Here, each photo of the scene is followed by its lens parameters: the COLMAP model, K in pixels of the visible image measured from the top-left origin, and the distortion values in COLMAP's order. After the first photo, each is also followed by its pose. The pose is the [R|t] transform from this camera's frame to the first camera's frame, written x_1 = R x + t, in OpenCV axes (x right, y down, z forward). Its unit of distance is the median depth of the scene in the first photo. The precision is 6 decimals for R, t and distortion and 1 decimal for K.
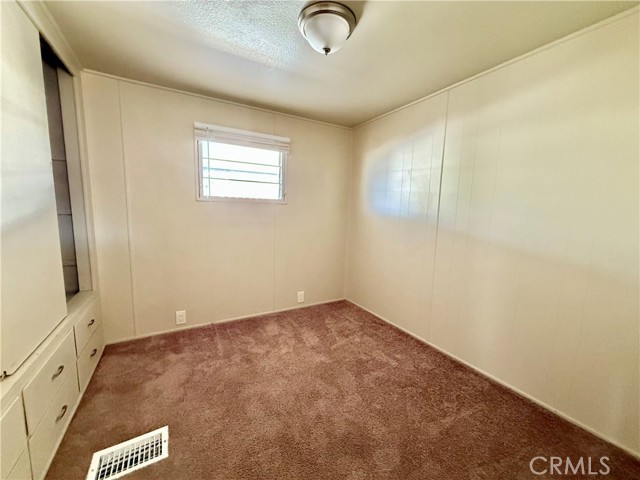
lens RADIAL K [[255.7, 0, 318.3], [0, 255.7, 241.4], [0, 0, 1]] dist [0.001581, 0.000162]
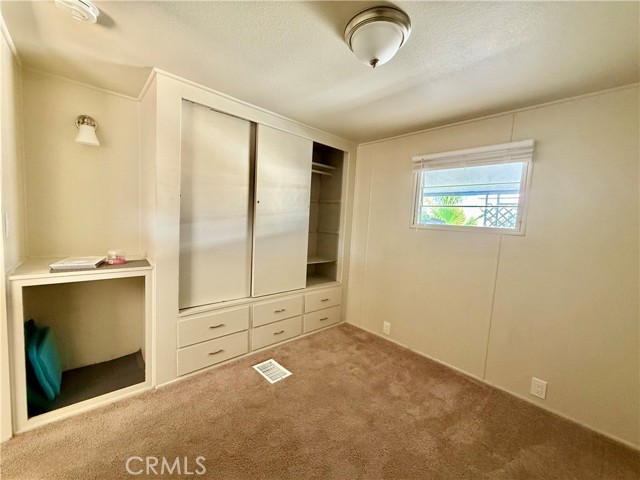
lens RADIAL K [[255.7, 0, 318.3], [0, 255.7, 241.4], [0, 0, 1]] dist [0.001581, 0.000162]
pose [[0.219640, 0.070966, -0.972996, 0.513797], [-0.170941, 0.984721, 0.033234, -0.075158], [0.960488, 0.159026, 0.228416, 0.405889]]
